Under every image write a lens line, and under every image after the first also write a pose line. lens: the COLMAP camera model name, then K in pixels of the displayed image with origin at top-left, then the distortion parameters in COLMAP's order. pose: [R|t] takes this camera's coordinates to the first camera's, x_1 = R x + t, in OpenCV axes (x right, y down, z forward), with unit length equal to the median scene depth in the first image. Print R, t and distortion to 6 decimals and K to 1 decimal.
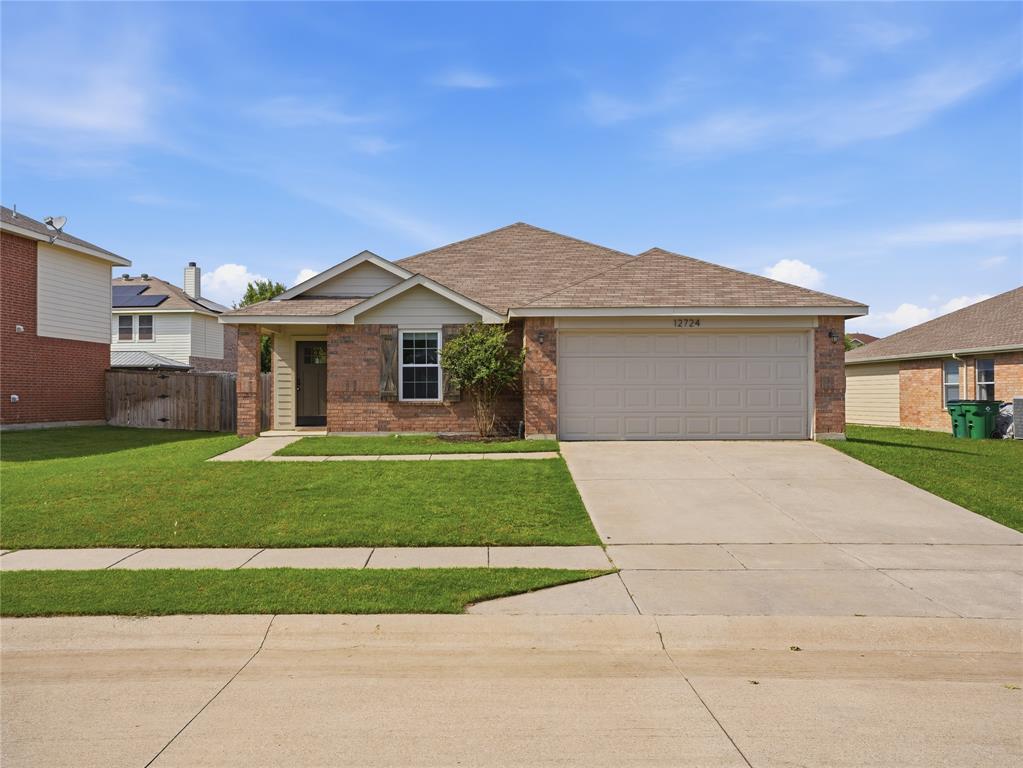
lens RADIAL K [[858.9, 0, 522.8], [0, 858.9, 409.0], [0, 0, 1]] dist [0.012963, 0.069102]
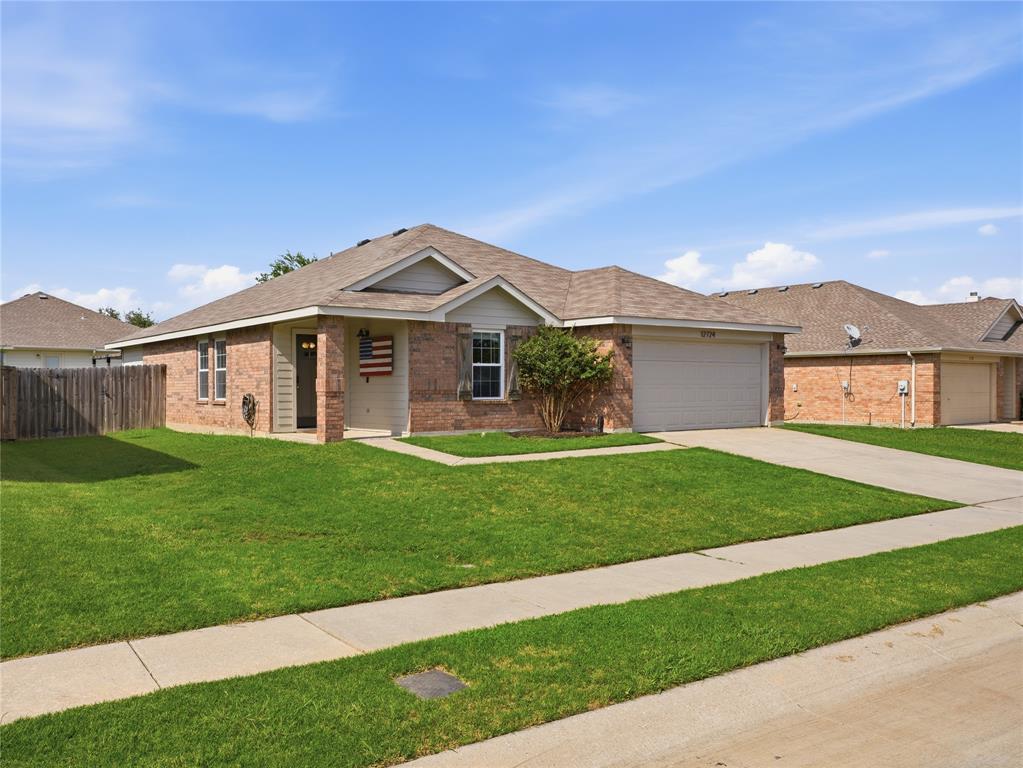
lens RADIAL K [[858.9, 0, 504.0], [0, 858.9, 391.7], [0, 0, 1]] dist [0.012963, 0.069102]
pose [[0.812685, -0.002626, 0.582697, -0.700055], [0.010683, 0.999889, -0.010393, -0.007513], [-0.582605, 0.014671, 0.812623, 0.155737]]
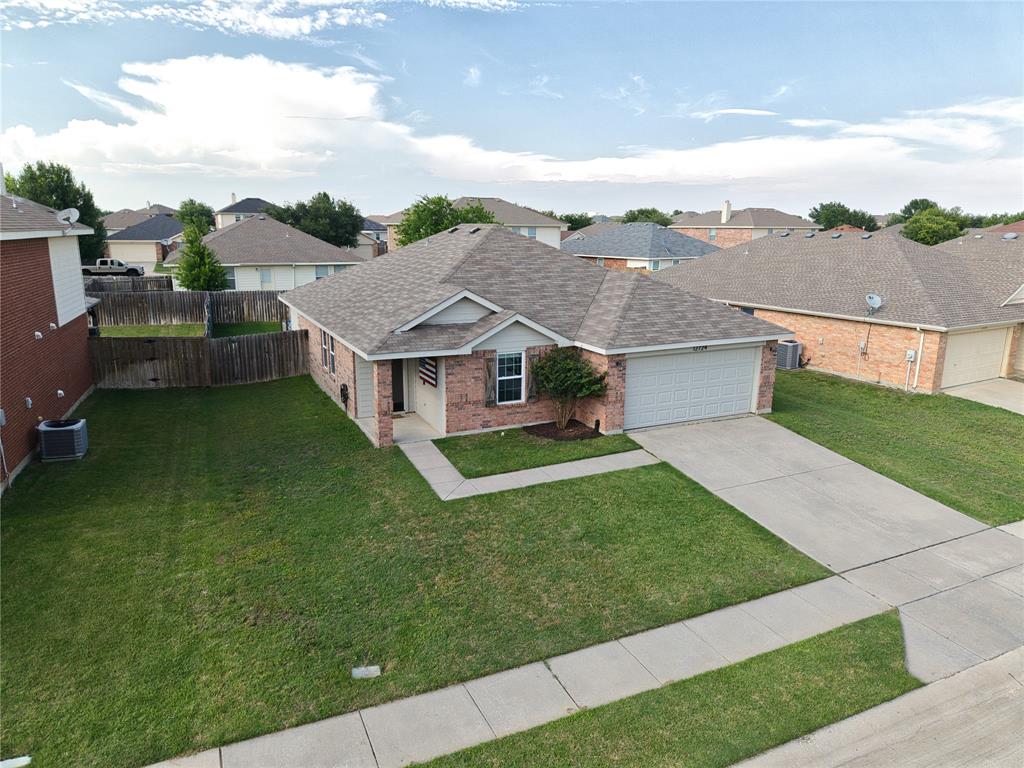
lens RADIAL K [[681.6, 0, 508.1], [0, 681.6, 377.1], [0, 0, 1]] dist [0.024228, -0.022366]
pose [[0.915461, -0.076070, 0.395151, -0.541194], [-0.006433, 0.979078, 0.203384, -0.266839], [-0.402355, -0.188733, 0.895818, 0.051989]]
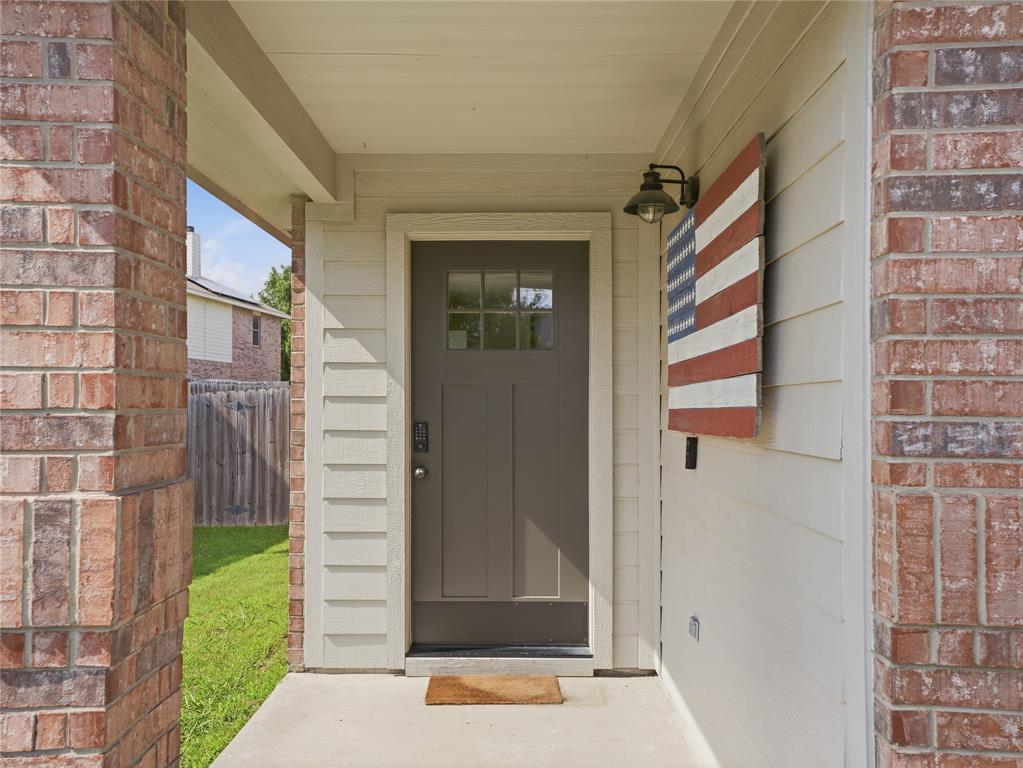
lens RADIAL K [[858.9, 0, 537.3], [0, 858.9, 400.3], [0, 0, 1]] dist [0.012963, 0.069102]
pose [[0.999868, -0.000705, -0.016214, -0.261839], [0.000397, 0.999819, -0.019037, -0.041529], [0.016225, 0.019028, 0.999687, 0.904079]]
